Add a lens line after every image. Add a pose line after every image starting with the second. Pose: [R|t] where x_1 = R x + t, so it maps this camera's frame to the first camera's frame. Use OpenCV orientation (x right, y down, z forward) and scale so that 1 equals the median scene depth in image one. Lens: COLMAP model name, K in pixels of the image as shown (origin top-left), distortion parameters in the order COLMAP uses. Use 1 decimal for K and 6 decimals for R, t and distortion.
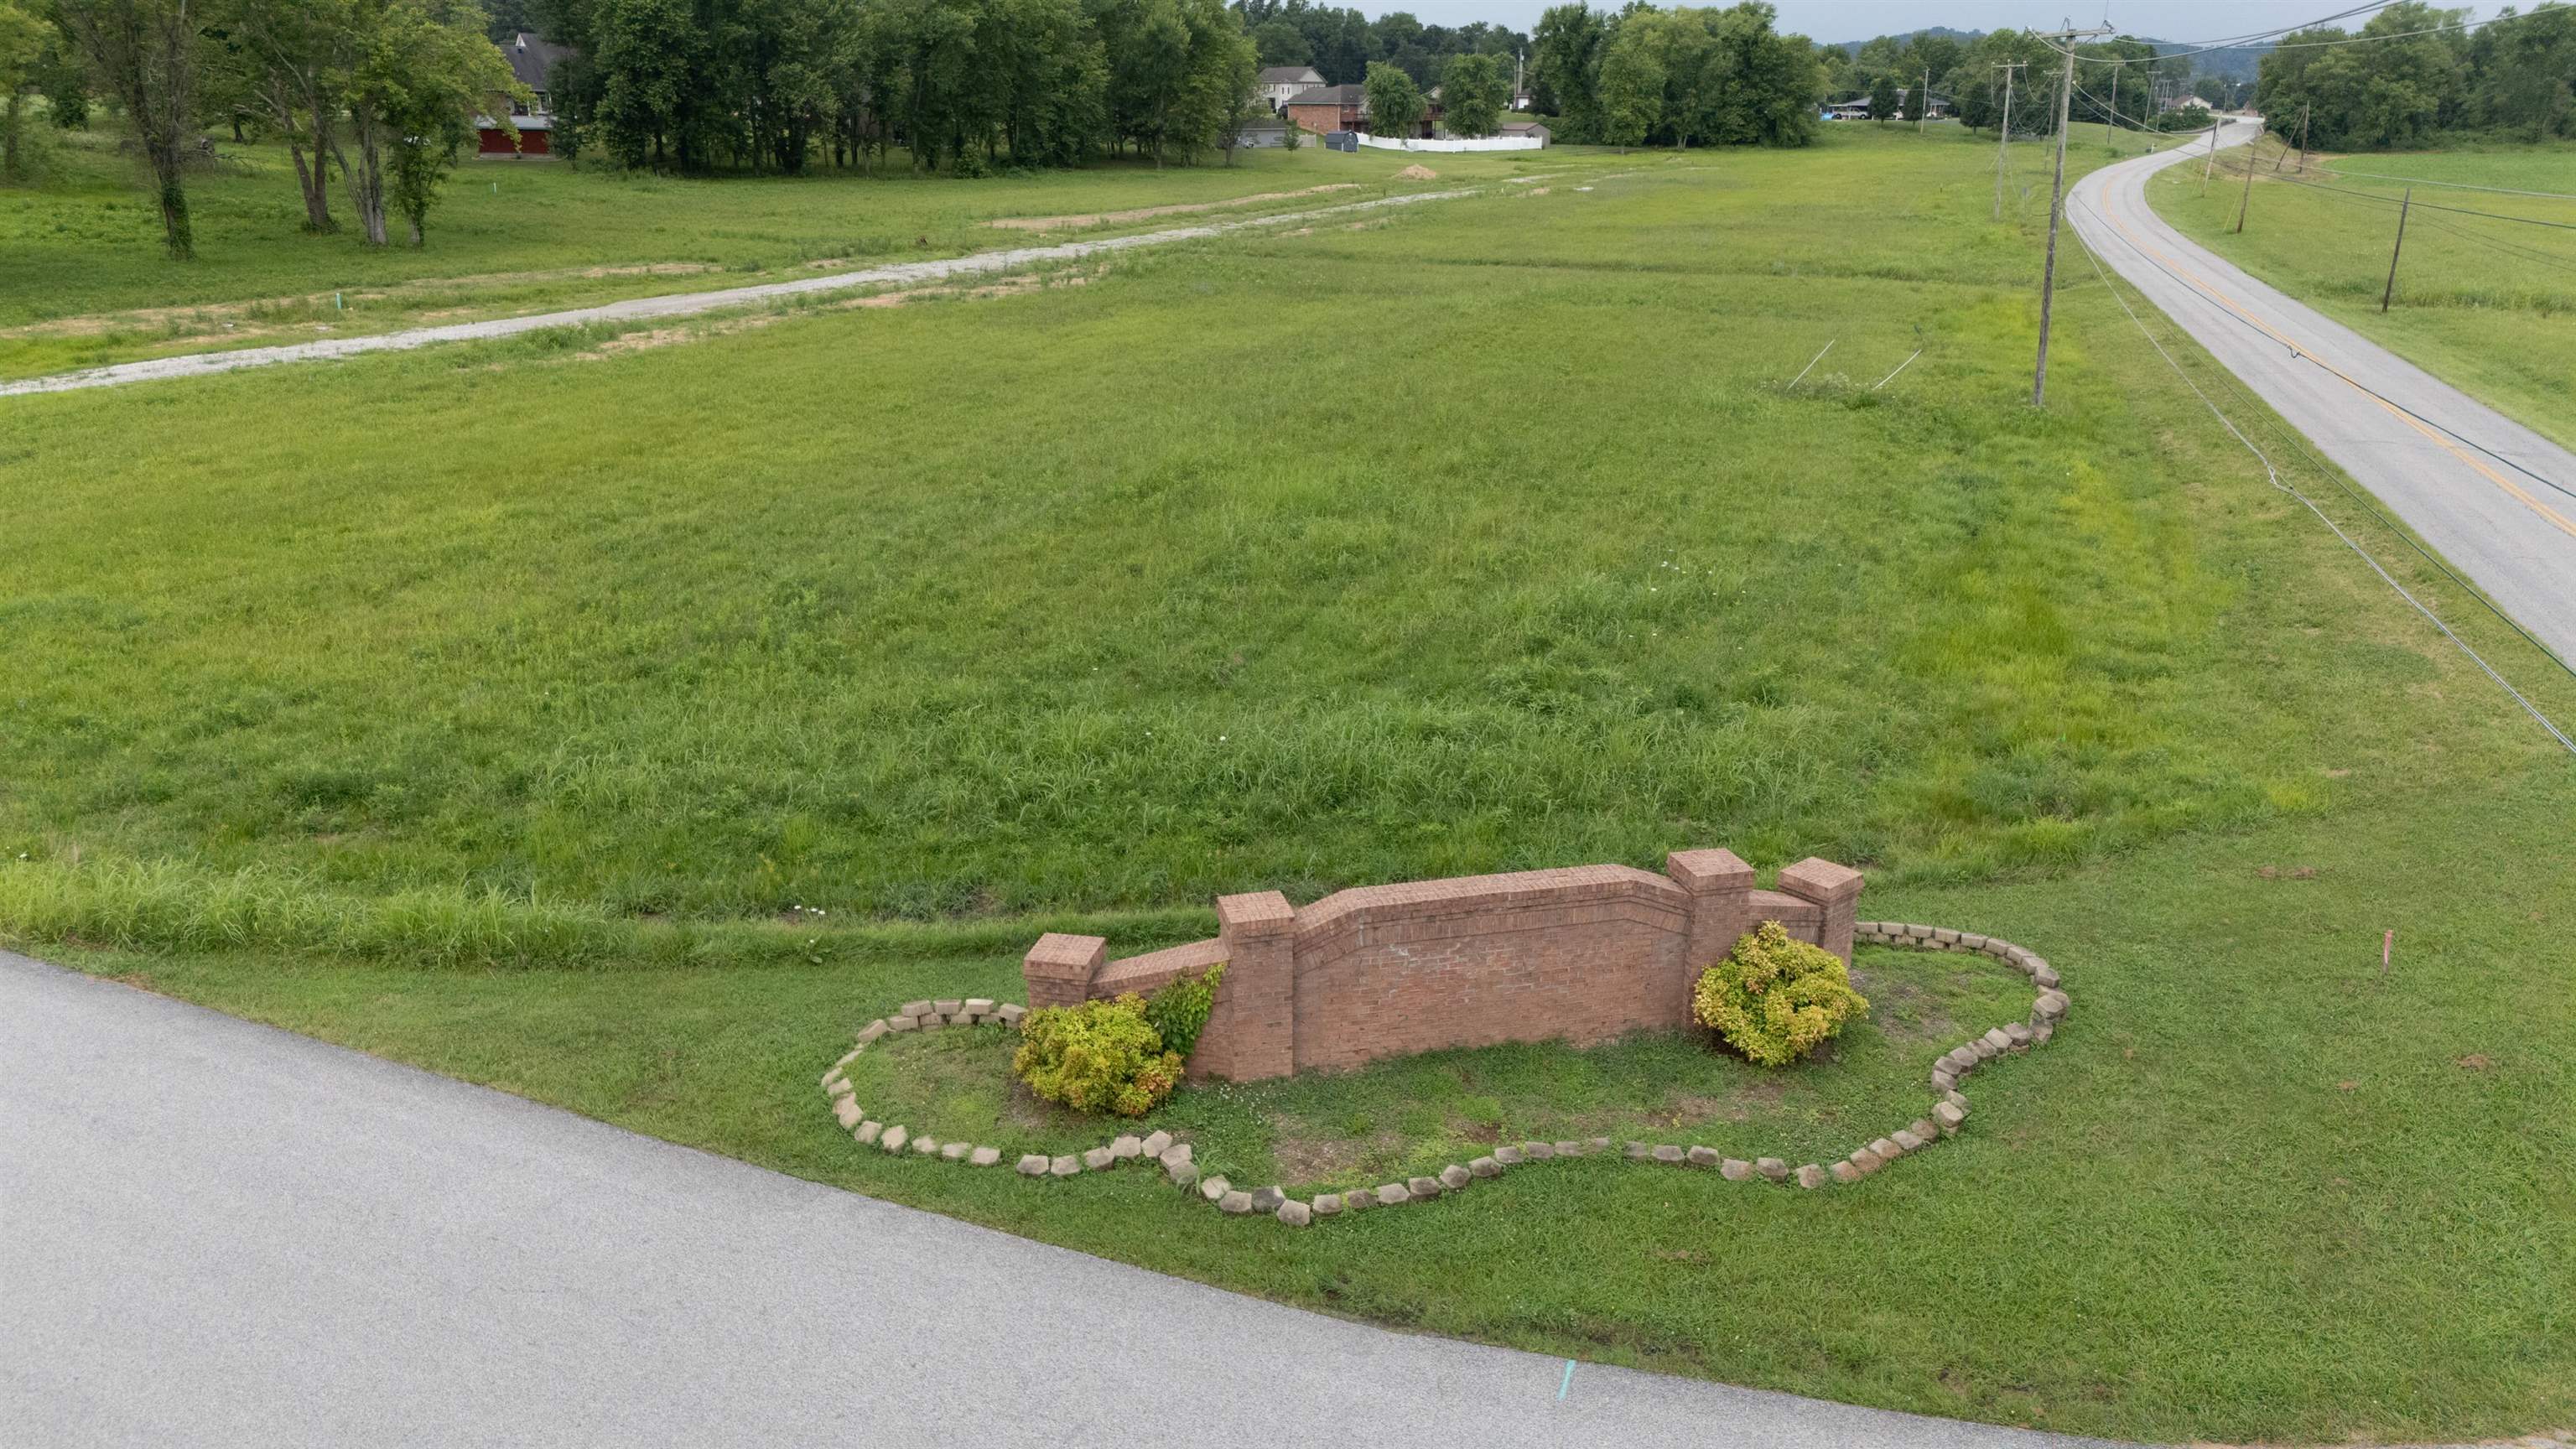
lens RADIAL K [[1890.2, 0, 1285.8], [0, 1890.2, 727.4], [0, 0, 1]] dist [0.079899, -0.078340]
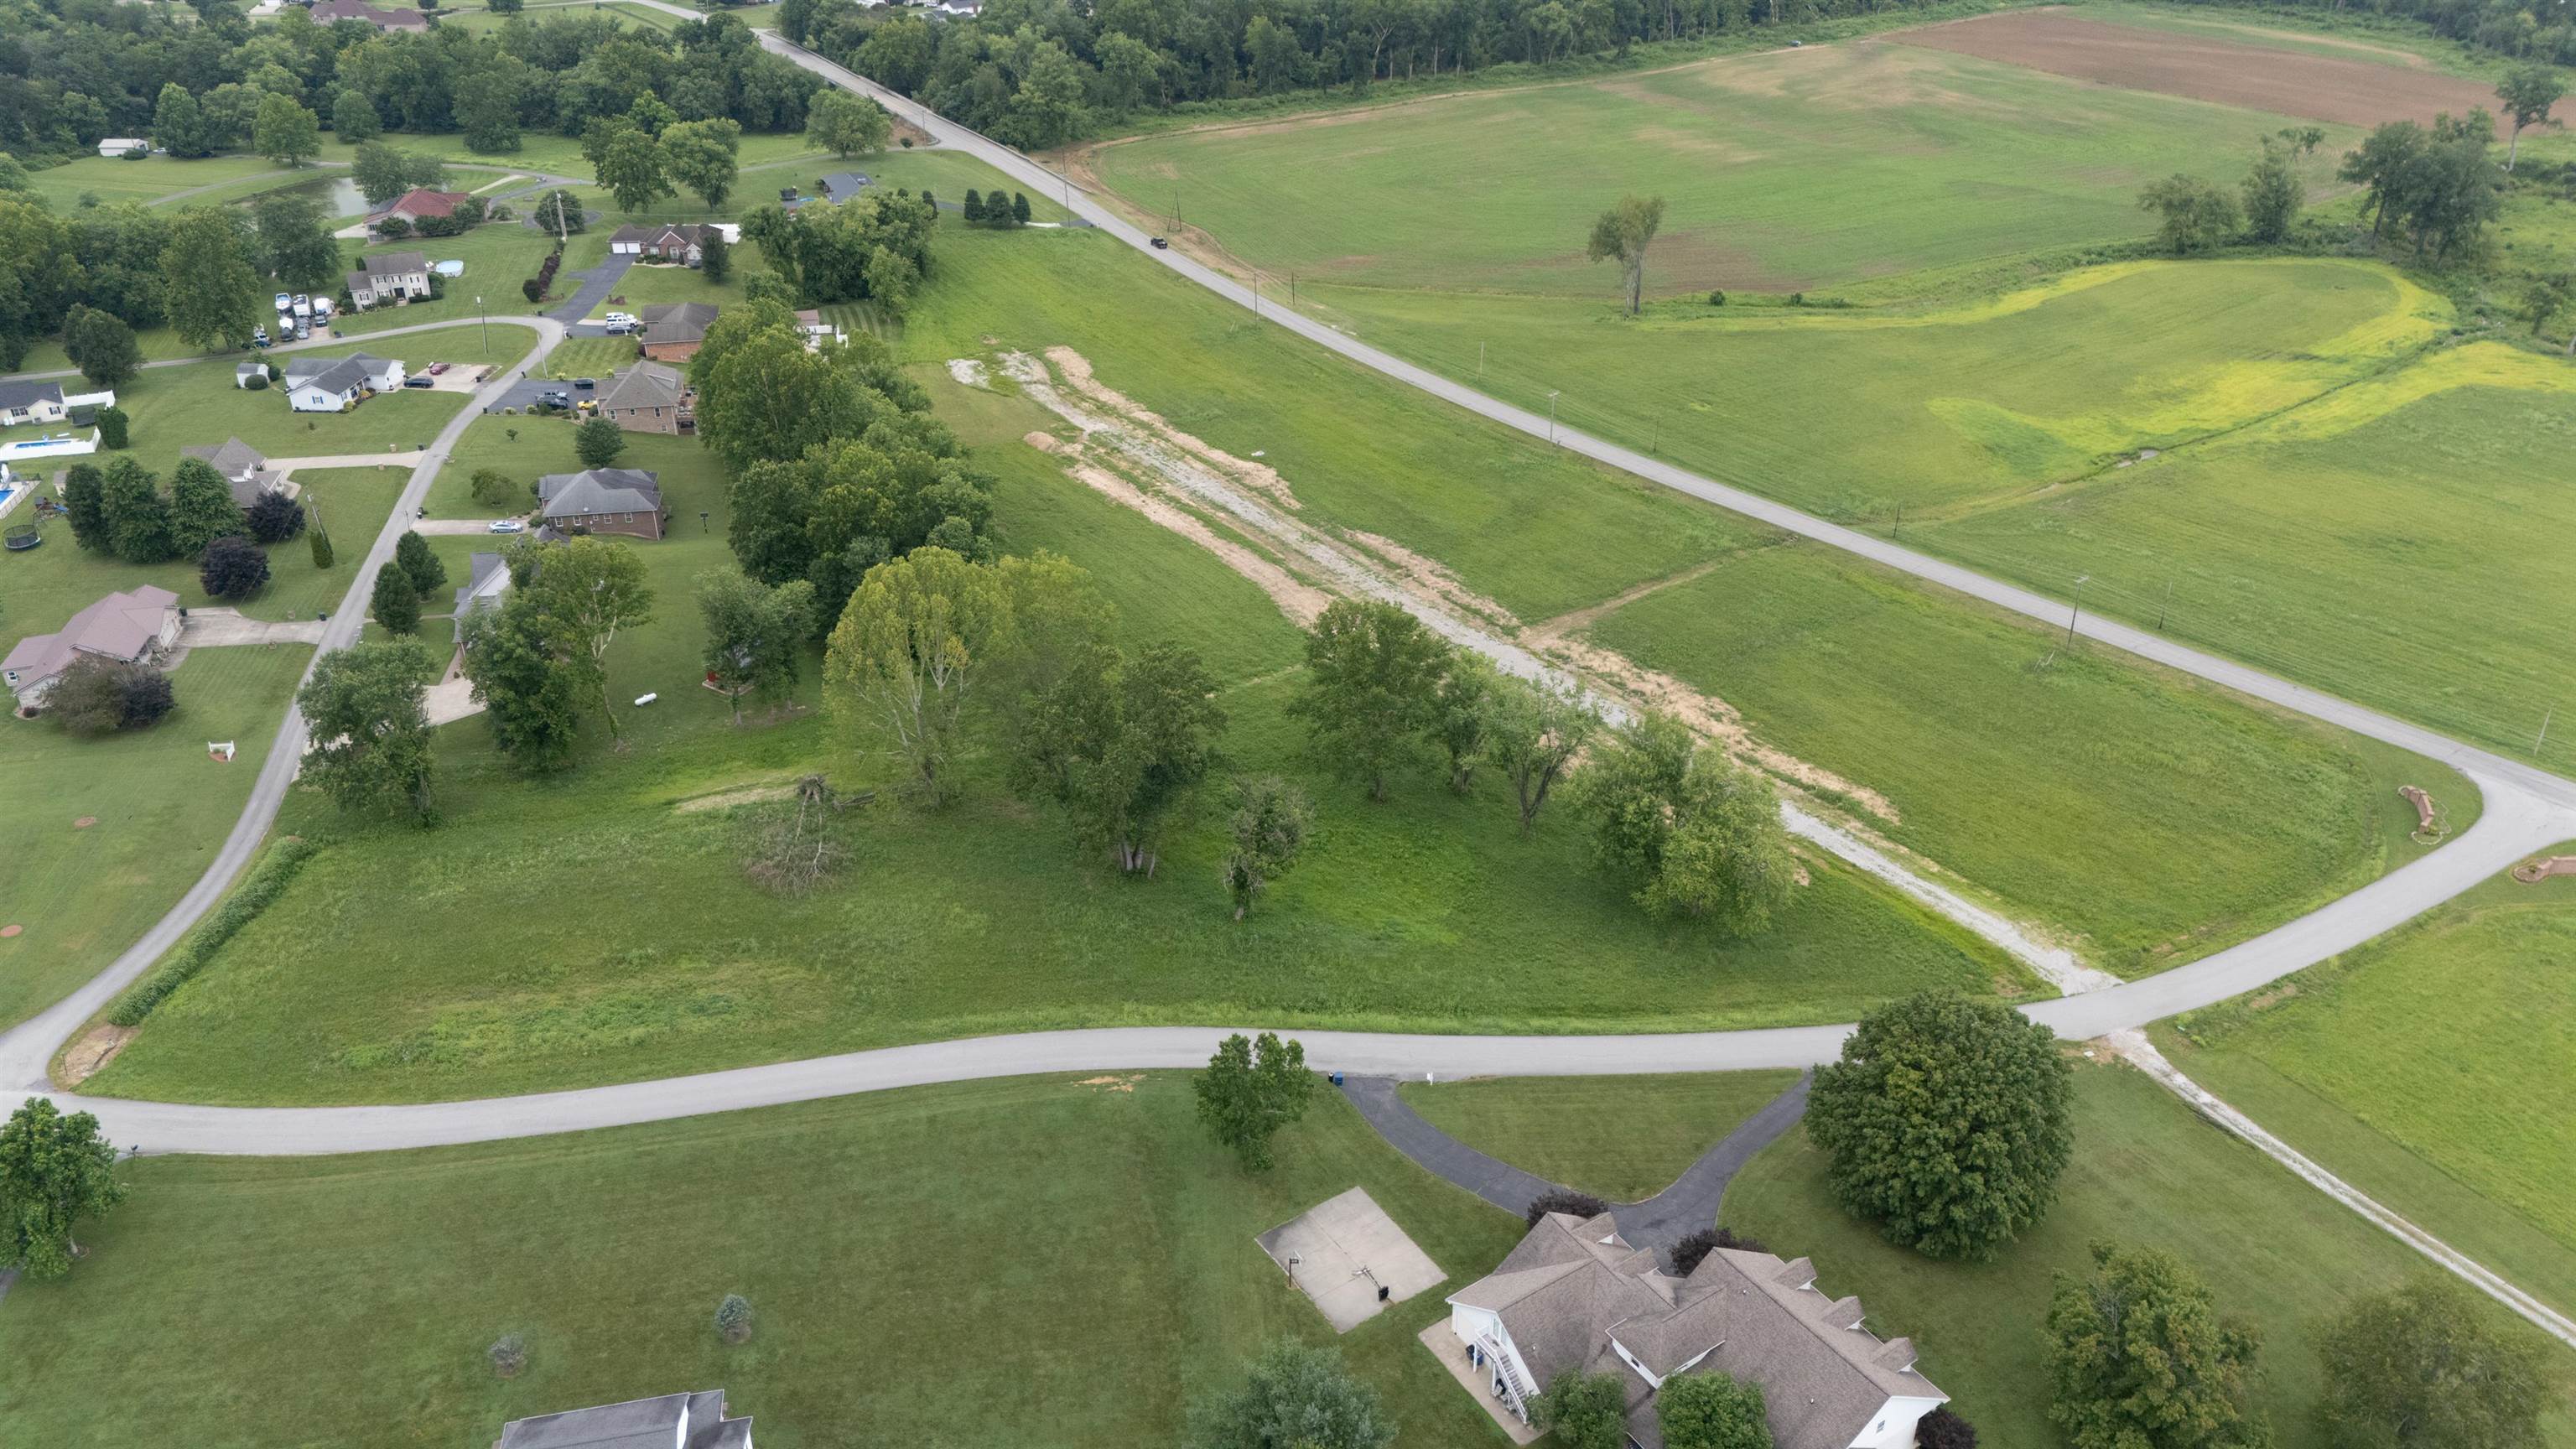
lens RADIAL K [[1890.2, 0, 1285.8], [0, 1890.2, 727.4], [0, 0, 1]] dist [0.079899, -0.078340]
pose [[0.533222, -0.421034, 0.733761, -2.768422], [0.275276, 0.906505, 0.320113, -1.382482], [-0.799936, 0.031295, 0.599269, -0.113612]]
